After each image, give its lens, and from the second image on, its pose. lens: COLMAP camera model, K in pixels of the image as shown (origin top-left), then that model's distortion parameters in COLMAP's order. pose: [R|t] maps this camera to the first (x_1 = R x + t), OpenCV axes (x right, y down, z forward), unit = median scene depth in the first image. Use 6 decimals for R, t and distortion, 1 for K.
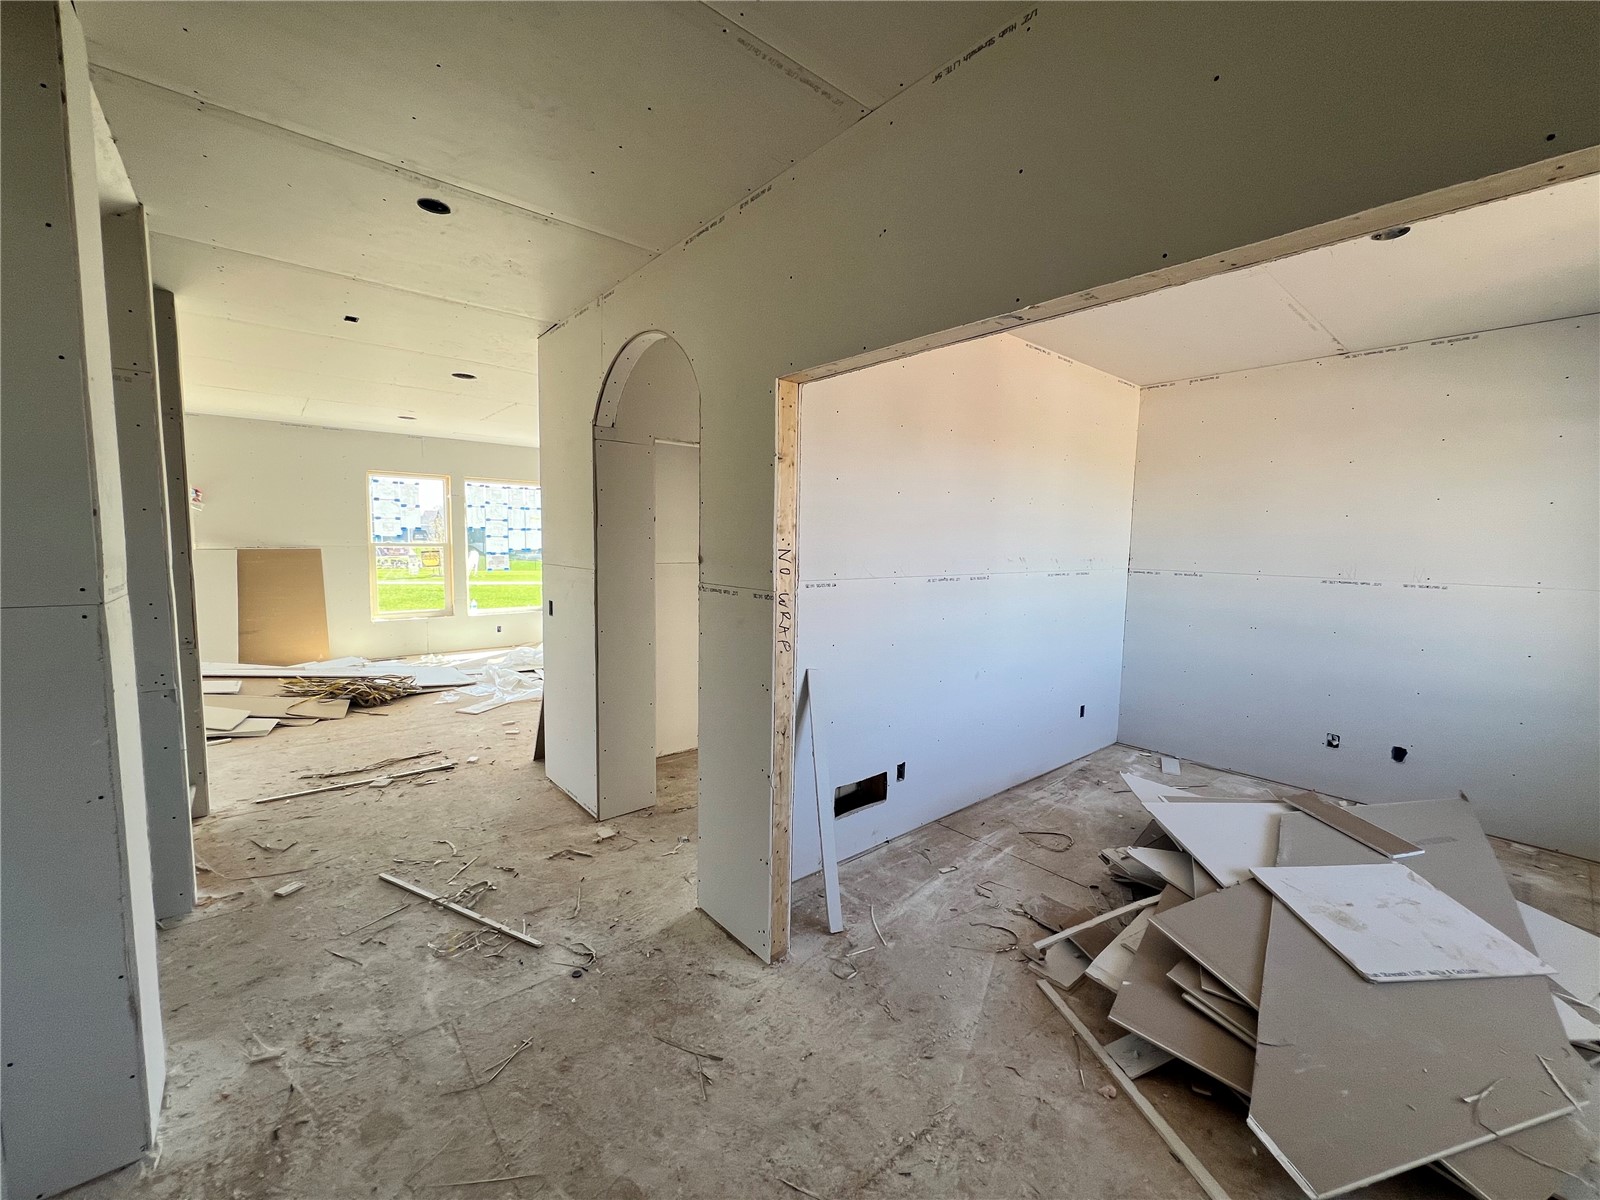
lens RADIAL K [[638.5, 0, 800.1], [0, 638.5, 598.0], [0, 0, 1]] dist [-0.001512, 0.000122]
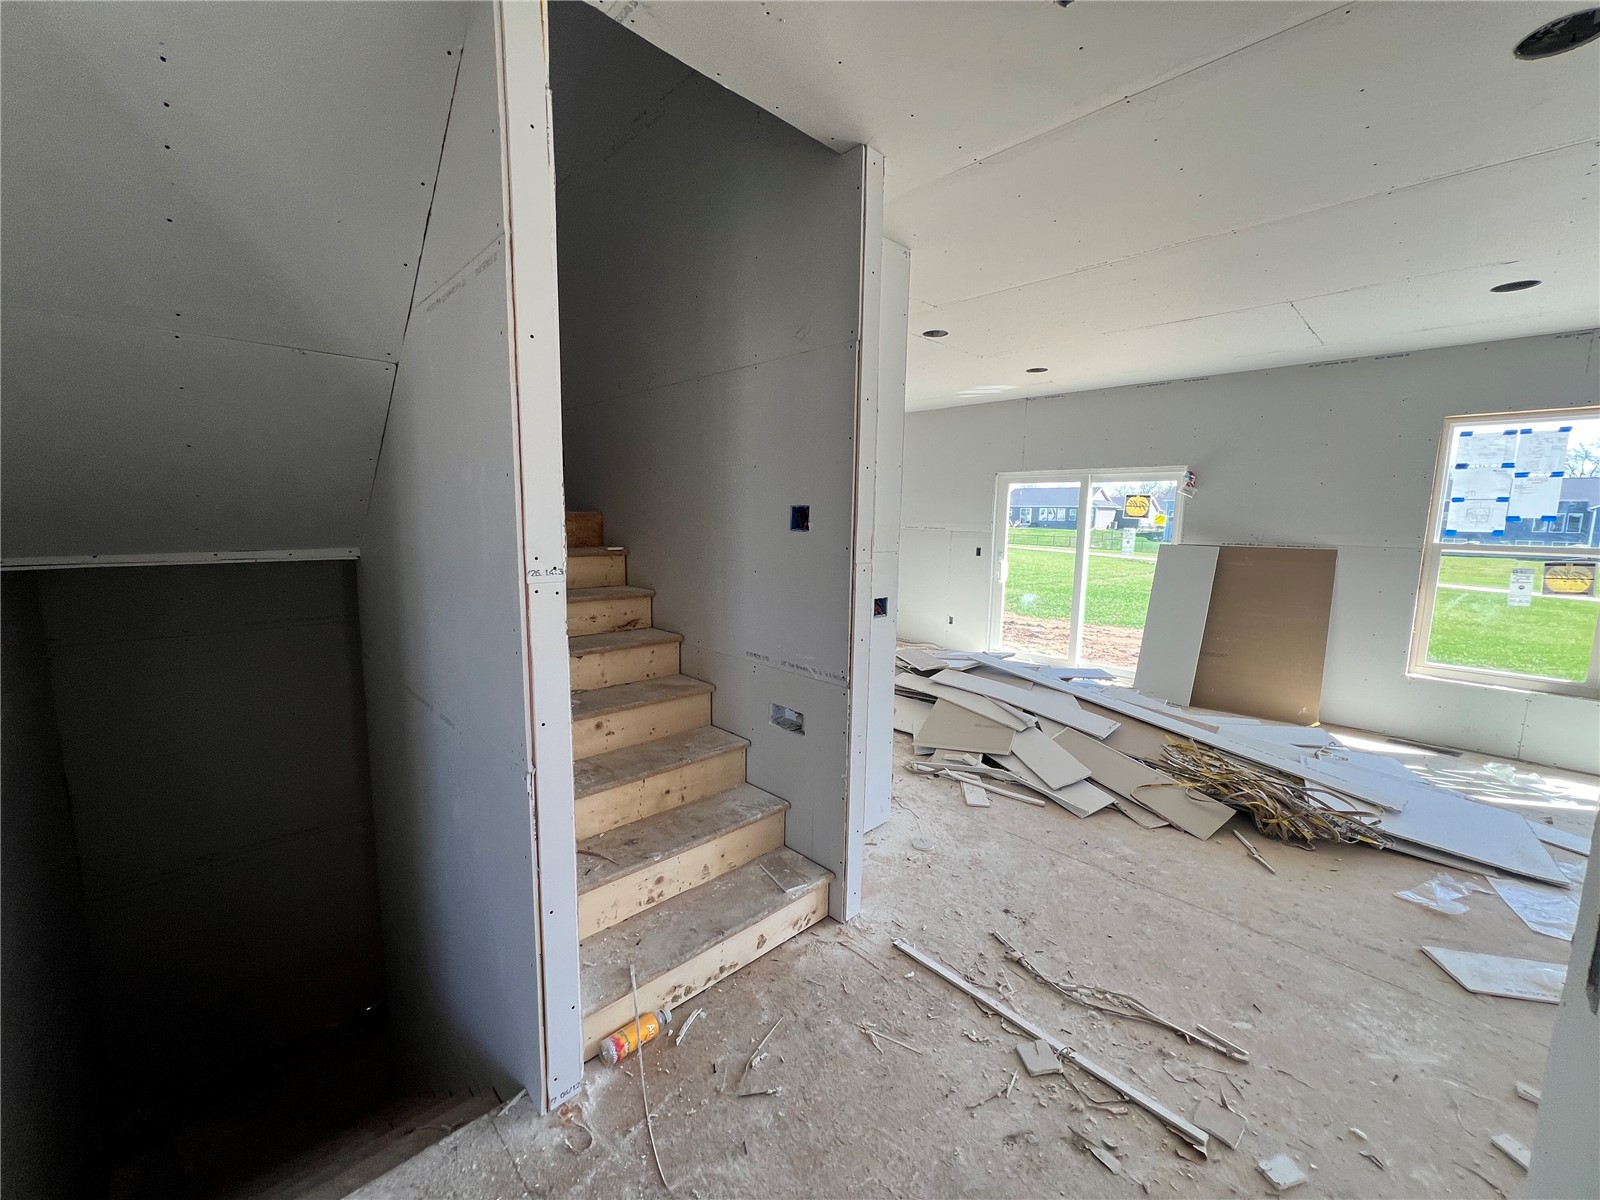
lens RADIAL K [[638.5, 0, 800.1], [0, 638.5, 598.0], [0, 0, 1]] dist [-0.001512, 0.000122]
pose [[0.061127, 0.114560, -0.991534, -0.124792], [-0.108709, 0.988246, 0.107478, -0.036373], [0.992192, 0.101219, 0.072862, 0.386393]]
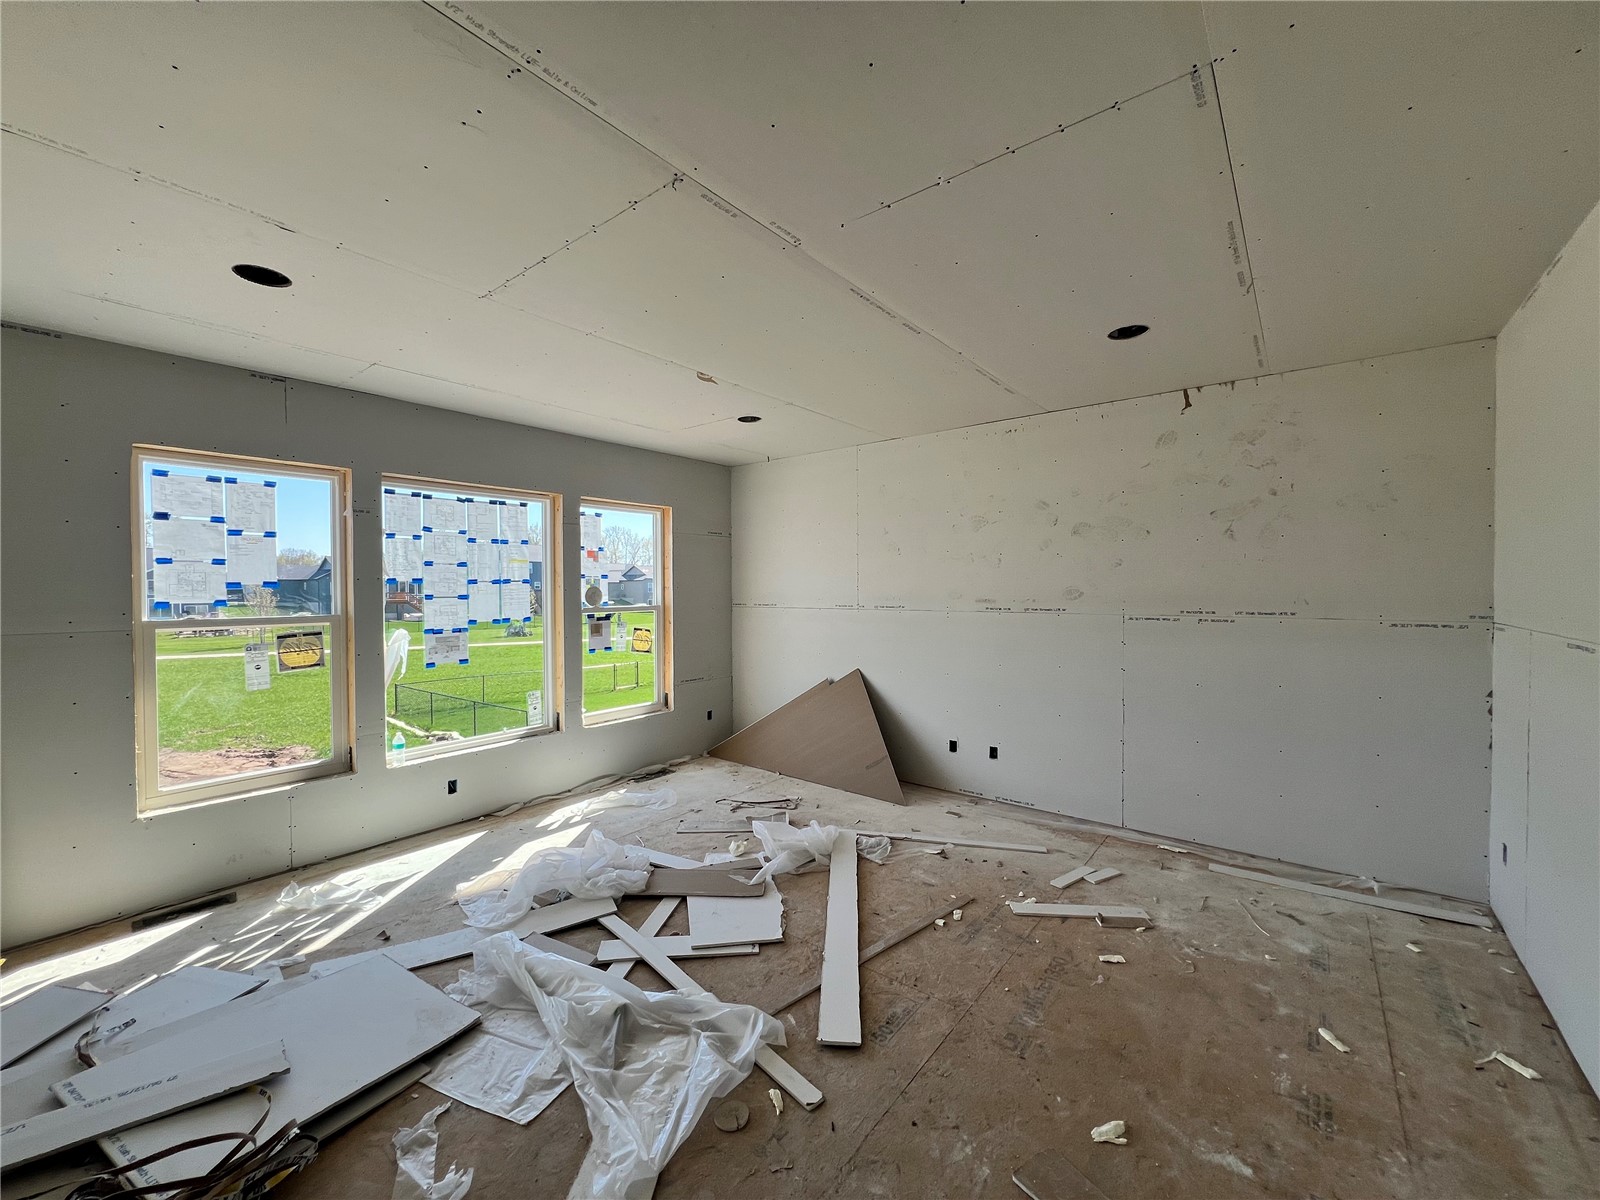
lens RADIAL K [[638.5, 0, 800.1], [0, 638.5, 598.0], [0, 0, 1]] dist [-0.001512, 0.000122]
pose [[0.982492, -0.030065, 0.183863, -0.330396], [0.044421, 0.996234, -0.074465, -0.051700], [-0.180931, 0.081329, 0.980127, 0.517842]]
